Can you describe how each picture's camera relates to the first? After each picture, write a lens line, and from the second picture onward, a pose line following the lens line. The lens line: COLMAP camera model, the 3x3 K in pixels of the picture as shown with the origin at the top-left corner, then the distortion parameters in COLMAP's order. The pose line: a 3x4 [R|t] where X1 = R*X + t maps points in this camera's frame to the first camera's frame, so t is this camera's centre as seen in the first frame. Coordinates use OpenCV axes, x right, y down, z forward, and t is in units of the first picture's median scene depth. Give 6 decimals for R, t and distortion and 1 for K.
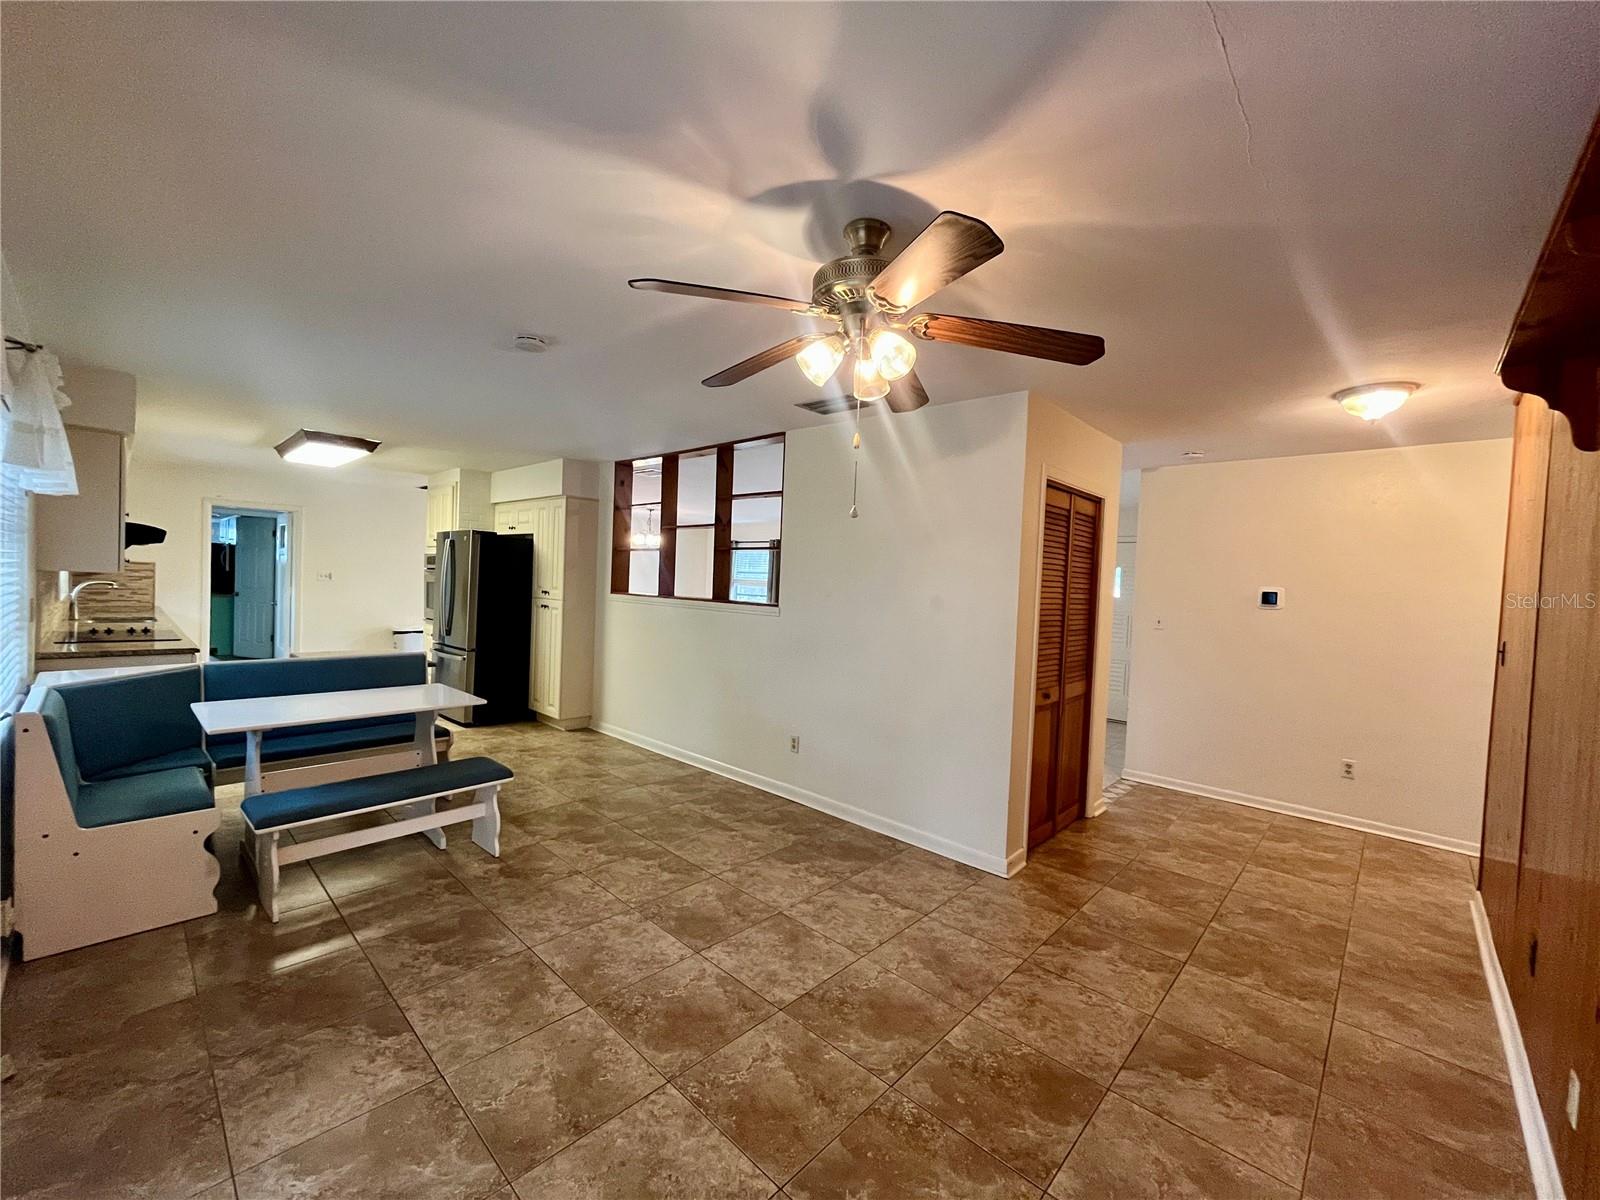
lens RADIAL K [[645.0, 0, 803.4], [0, 645.0, 600.3], [0, 0, 1]] dist [-0.001729, -0.000257]
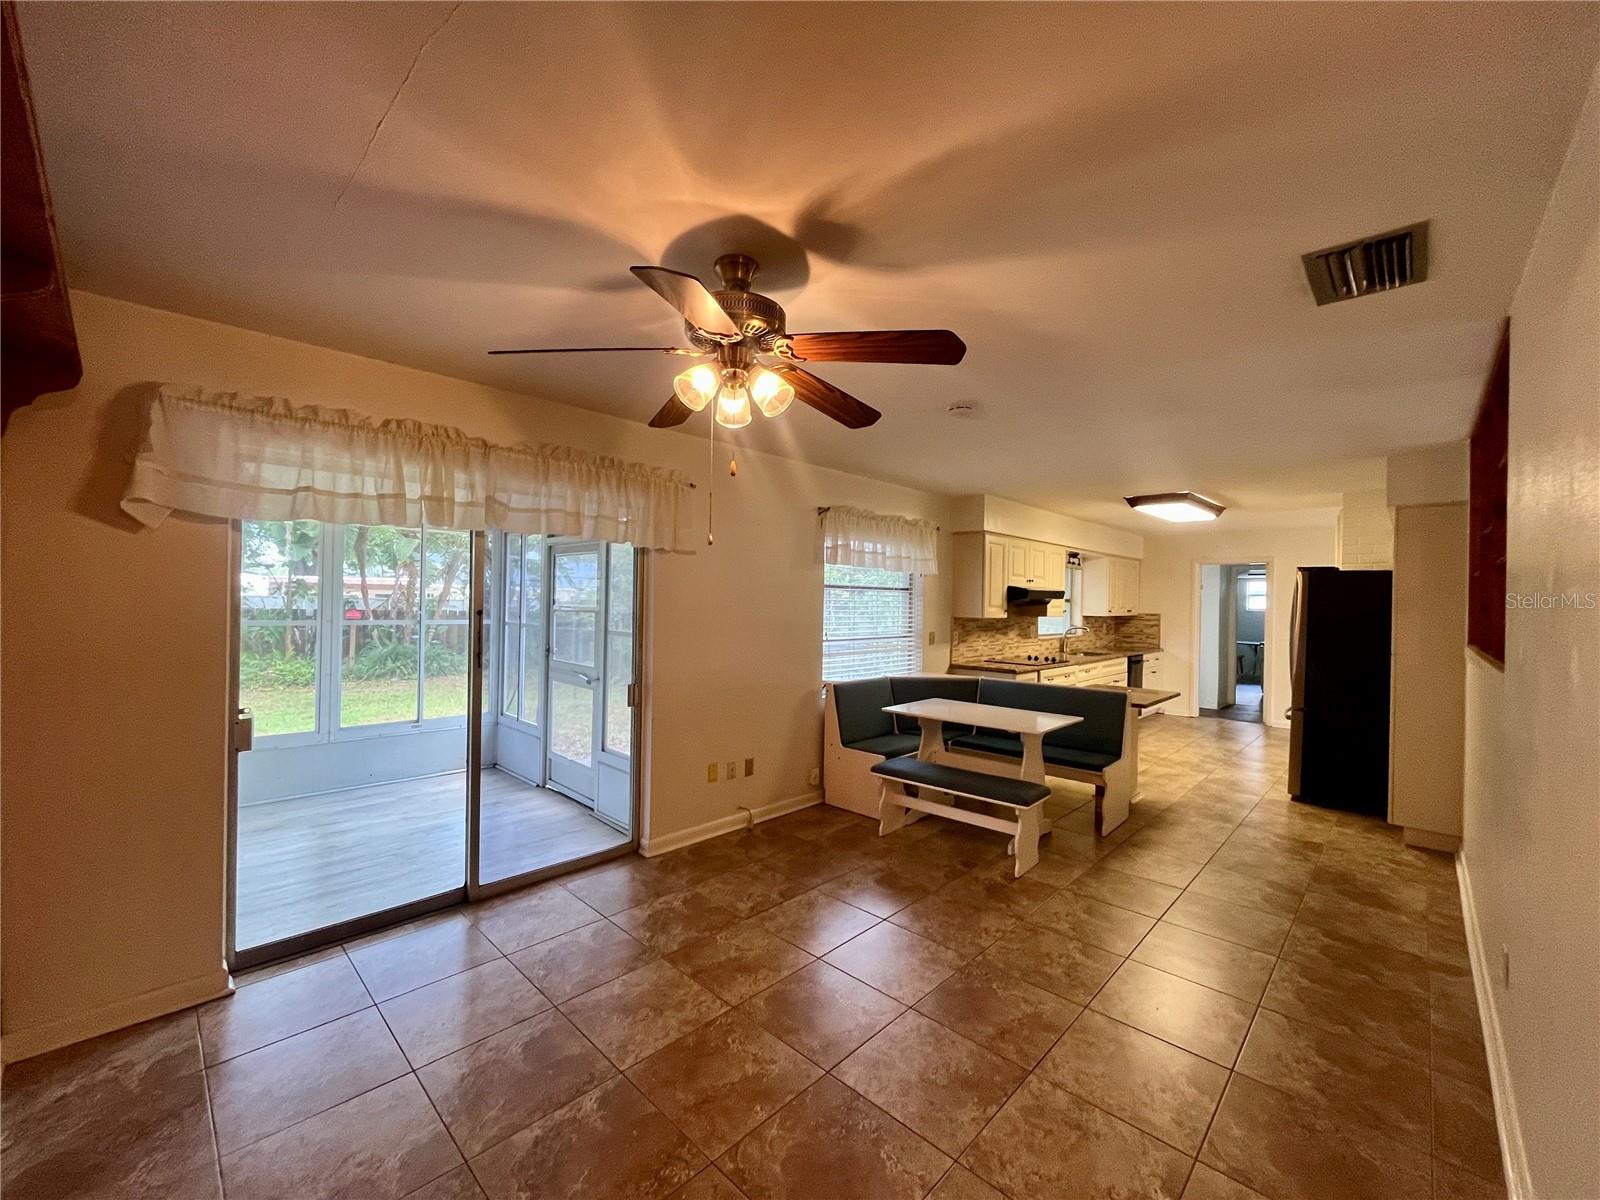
lens RADIAL K [[645.0, 0, 795.1], [0, 645.0, 602.9], [0, 0, 1]] dist [-0.001729, -0.000257]
pose [[-0.019742, -0.038457, -0.999065, 0.671552], [-0.043881, 0.998330, -0.037561, 0.000409], [0.998842, 0.043098, -0.021396, 0.694159]]
